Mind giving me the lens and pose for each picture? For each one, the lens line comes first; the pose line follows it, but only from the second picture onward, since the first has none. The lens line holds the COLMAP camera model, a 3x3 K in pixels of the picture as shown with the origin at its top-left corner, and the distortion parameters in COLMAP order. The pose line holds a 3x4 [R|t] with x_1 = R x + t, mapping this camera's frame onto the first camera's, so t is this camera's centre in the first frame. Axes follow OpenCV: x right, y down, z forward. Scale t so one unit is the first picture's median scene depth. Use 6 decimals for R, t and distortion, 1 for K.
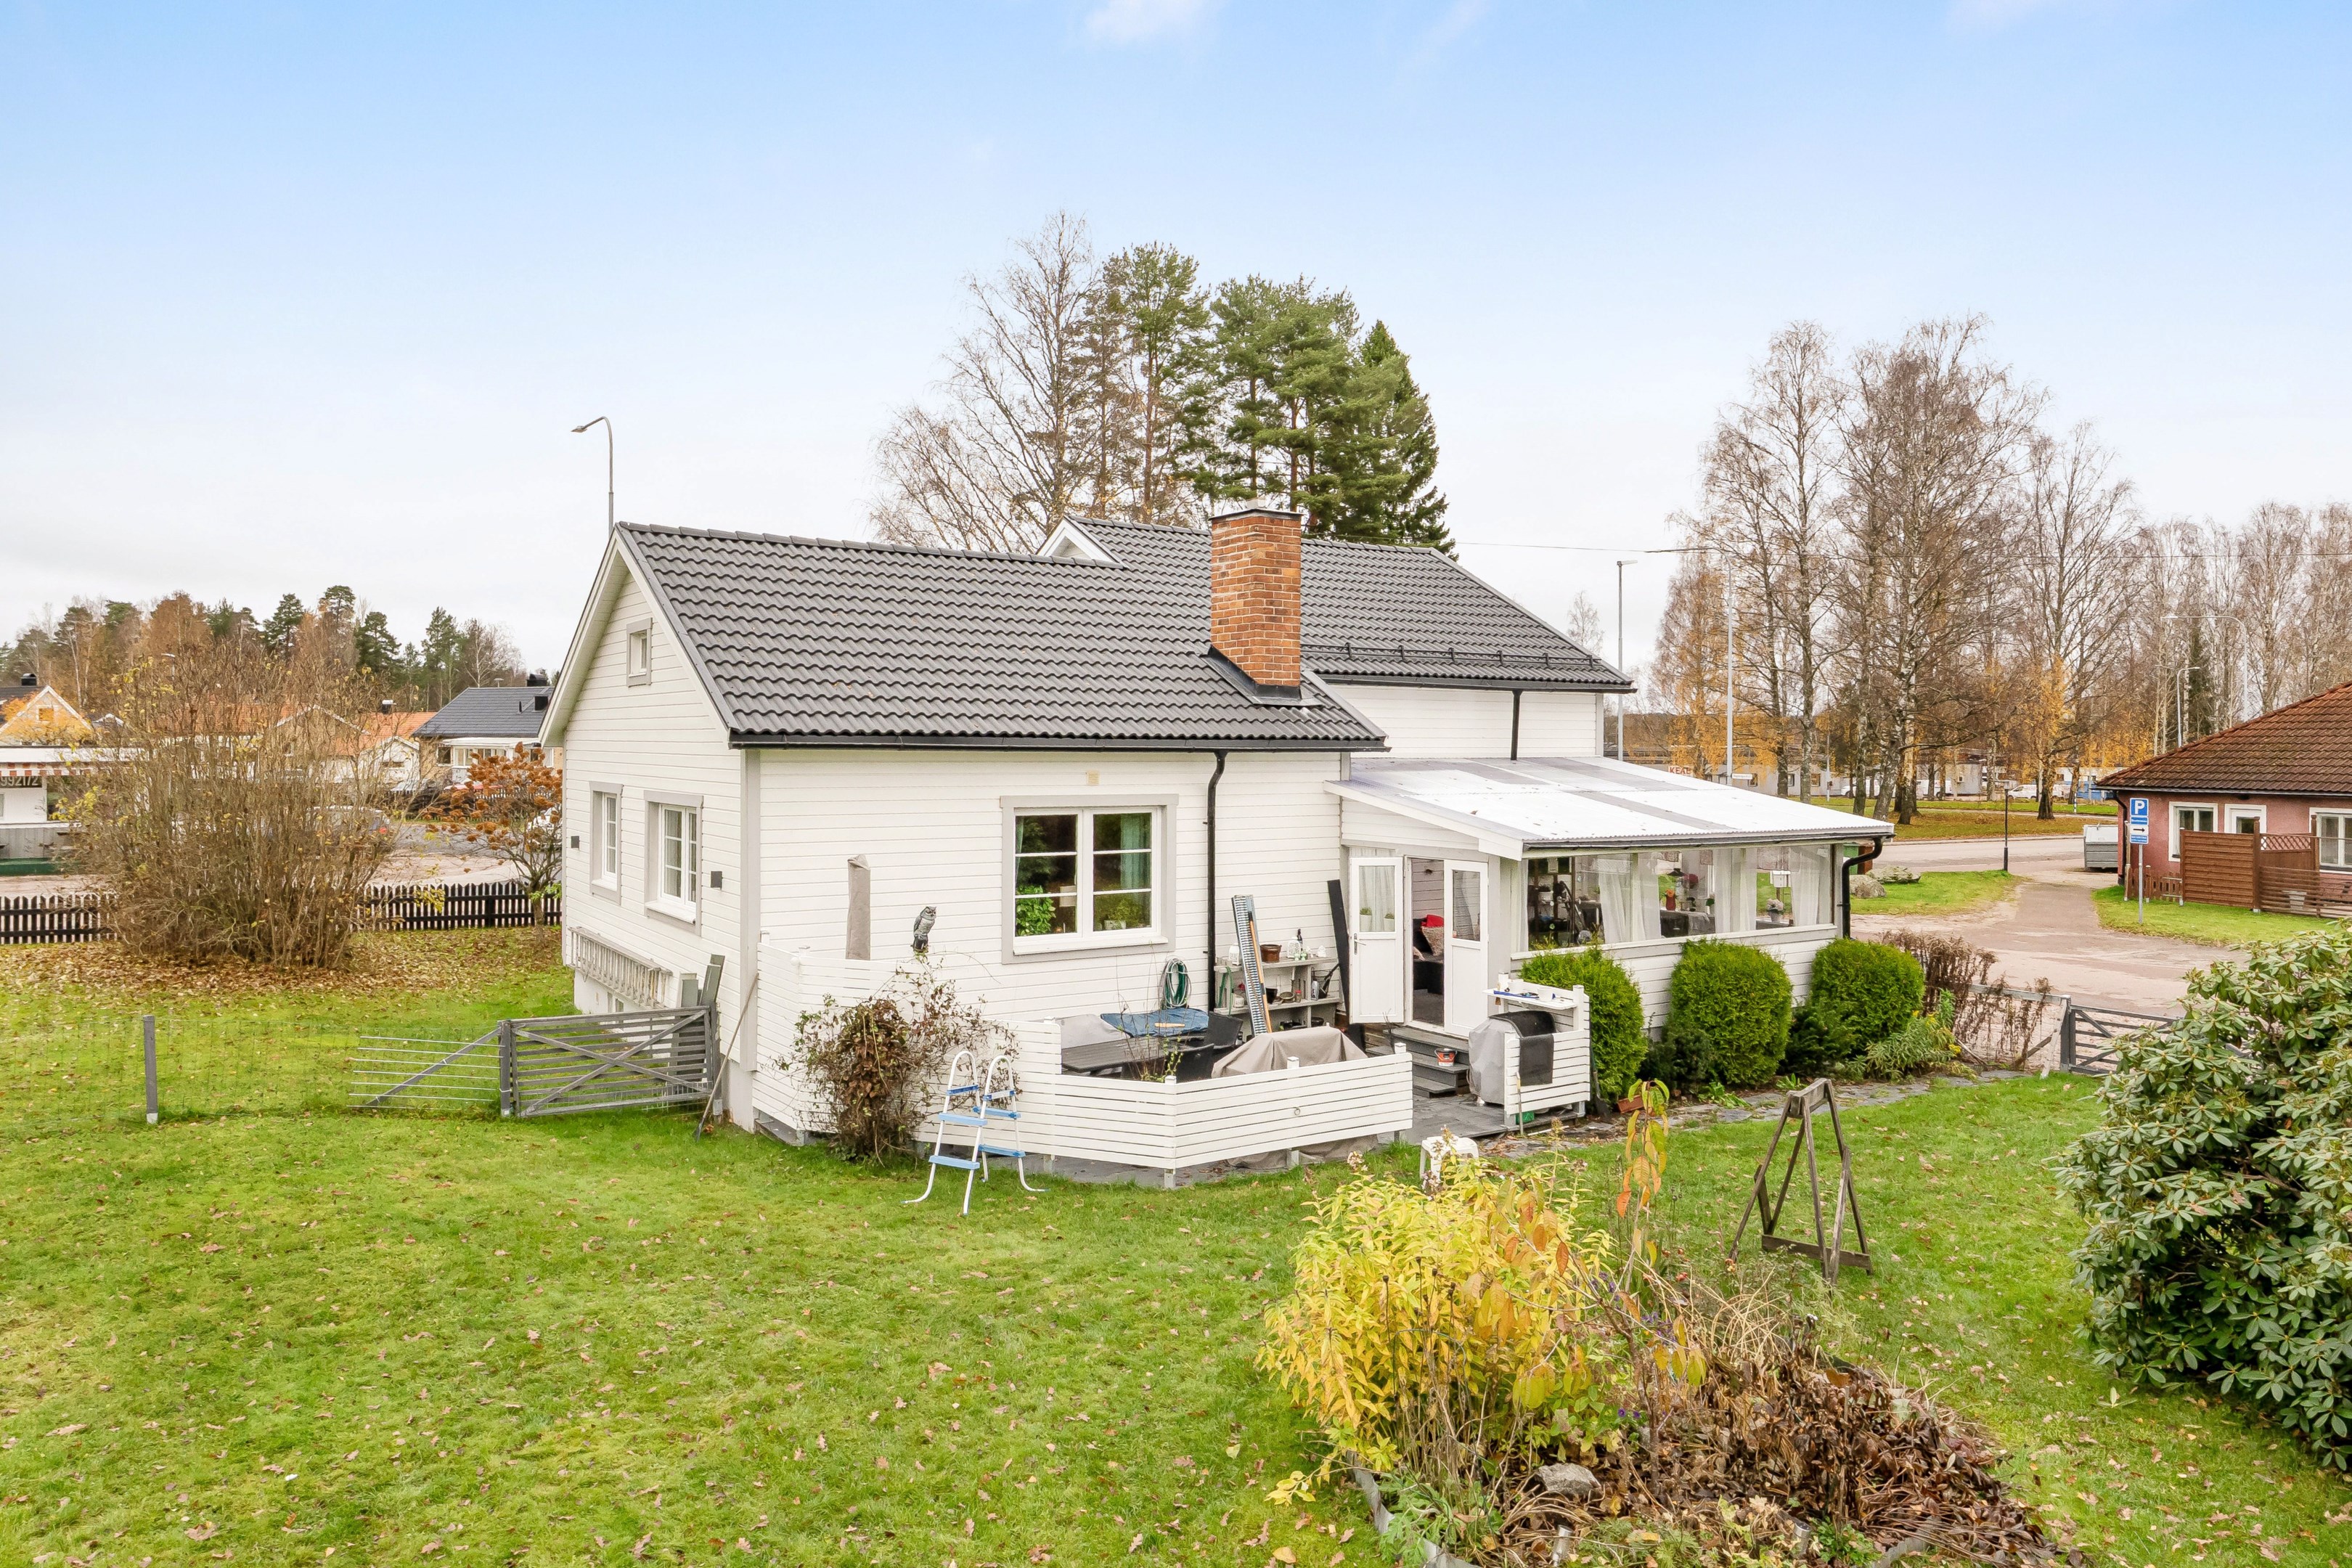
lens RADIAL K [[1377.7, 0, 1177.1], [0, 1377.7, 785.8], [0, 0, 1]] dist [-0.000129, -0.000005]
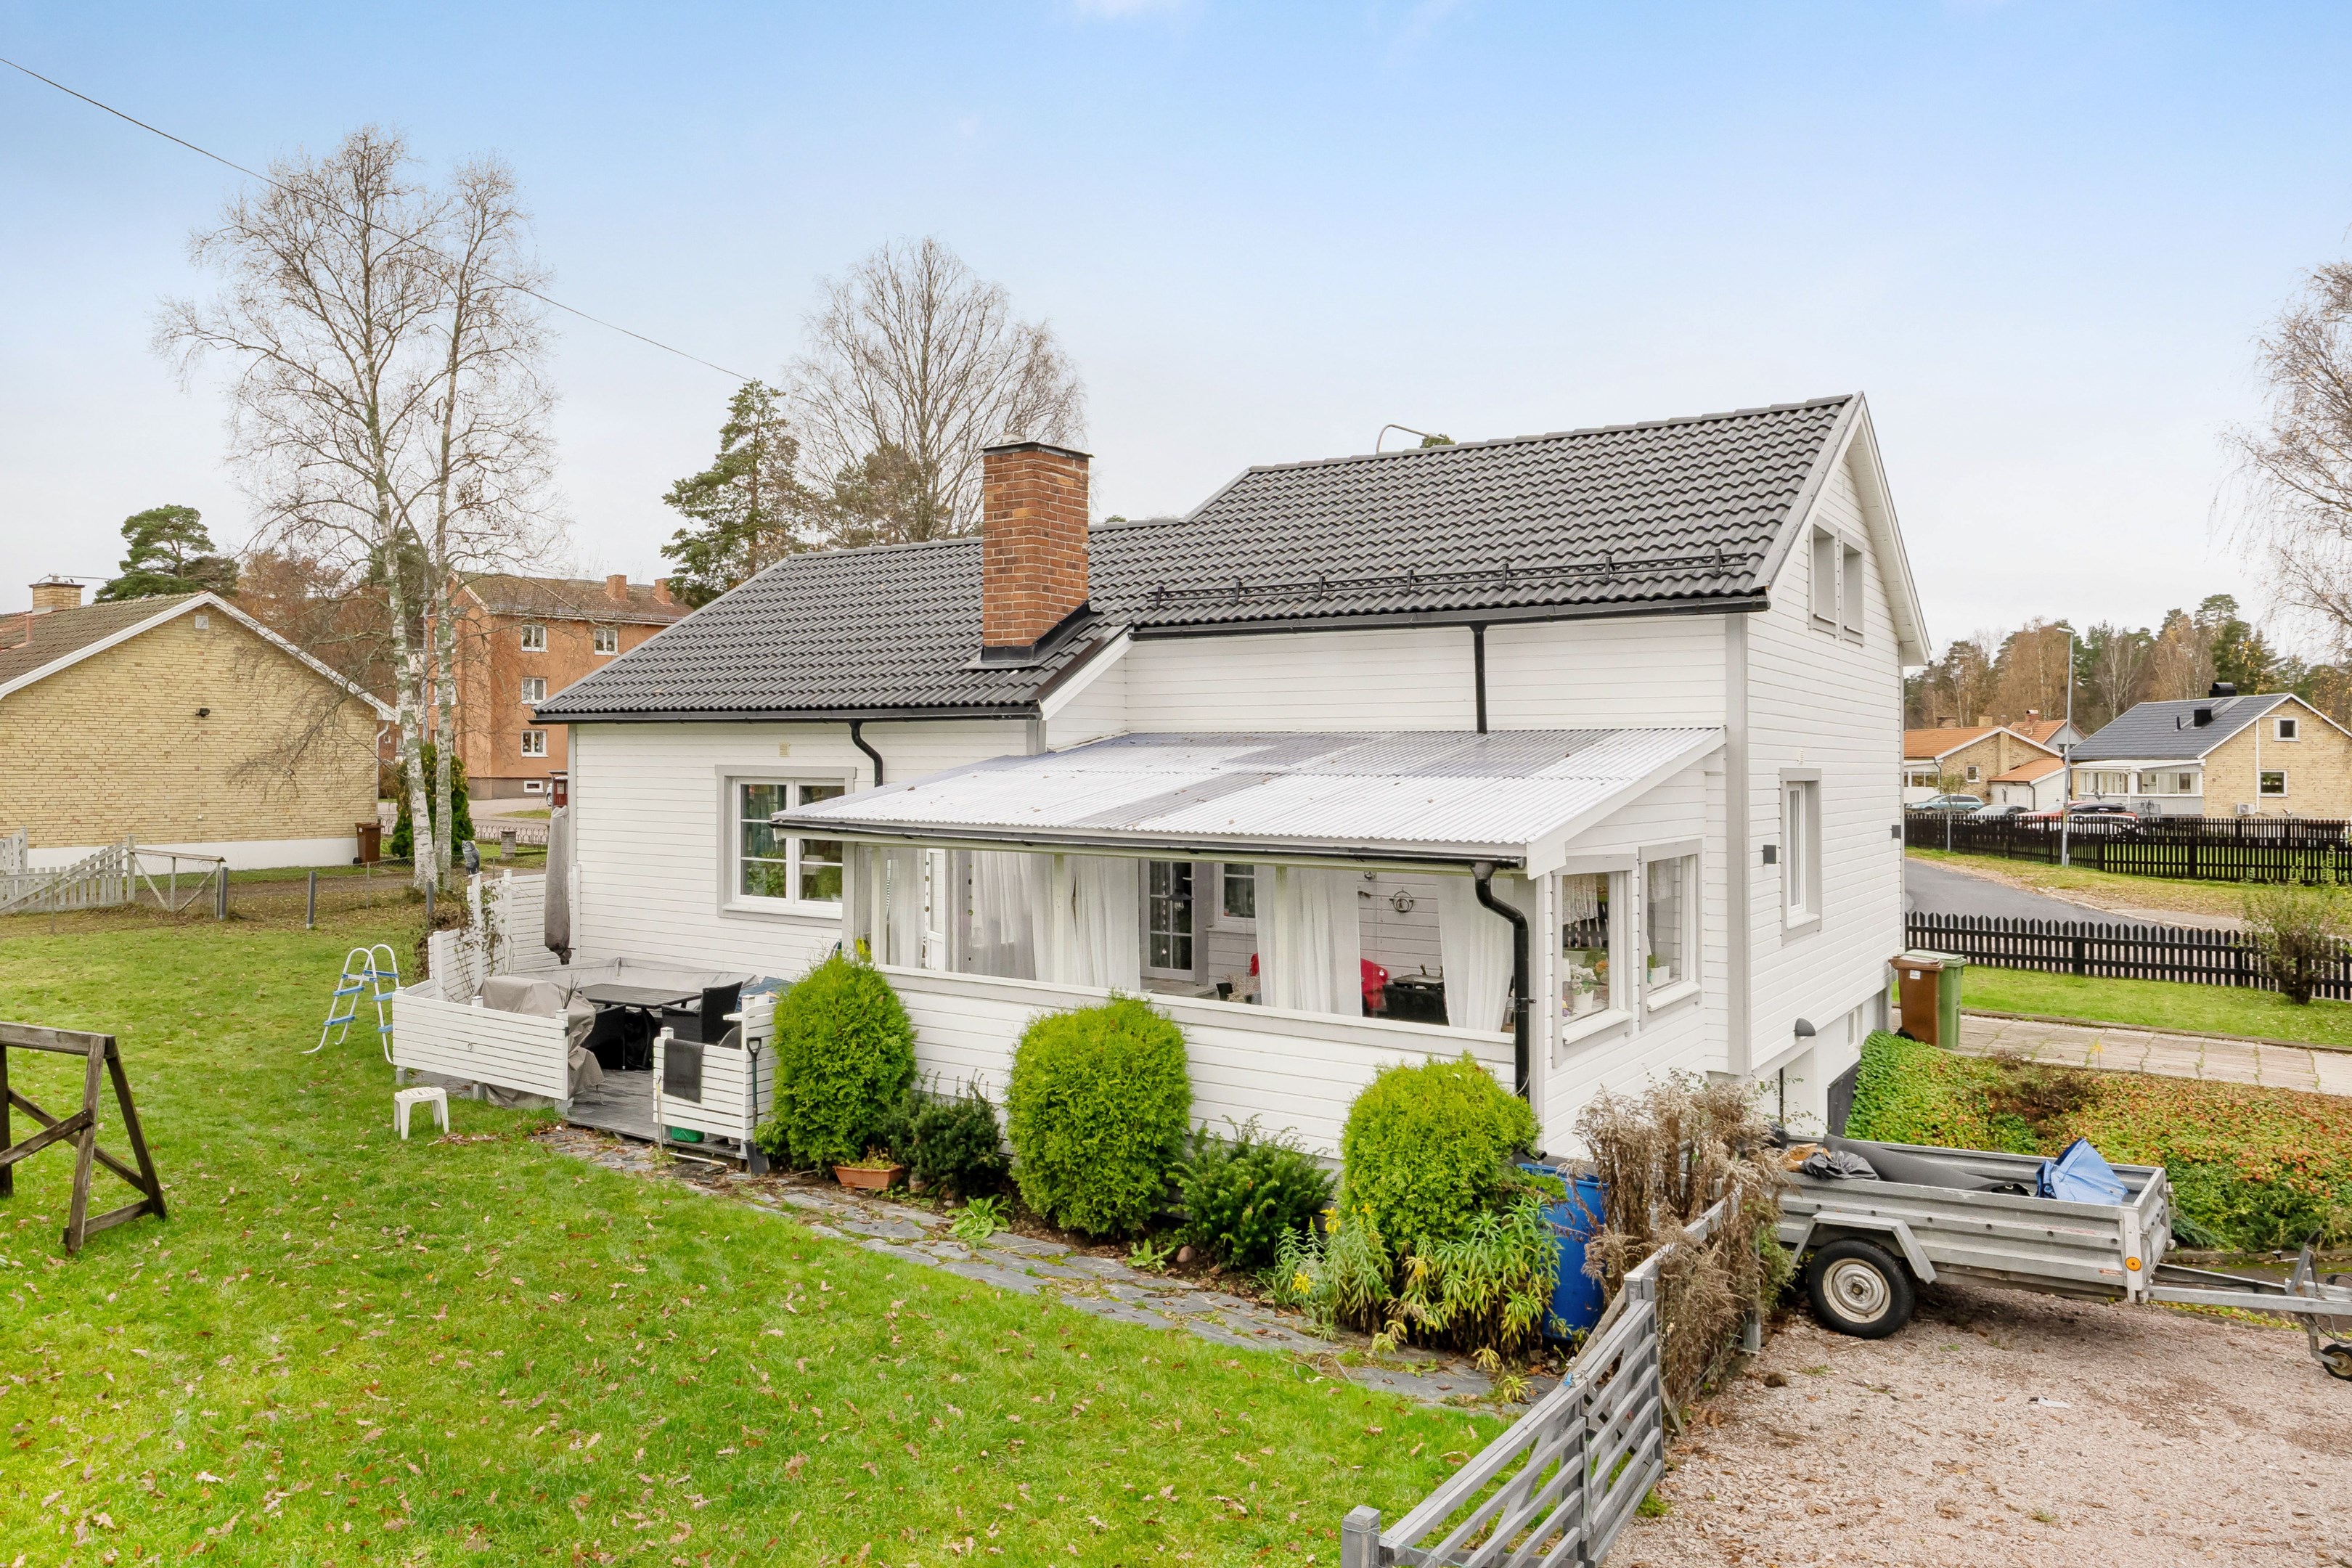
lens RADIAL K [[1563.0, 0, 1175.5], [0, 1563.0, 781.0], [0, 0, 1]] dist [0.000077, -0.000550]
pose [[0.451019, 0.013943, -0.892405, 1.094063], [-0.027525, 0.999620, 0.001707, 0.007926], [0.892090, 0.023794, 0.451231, 0.716614]]
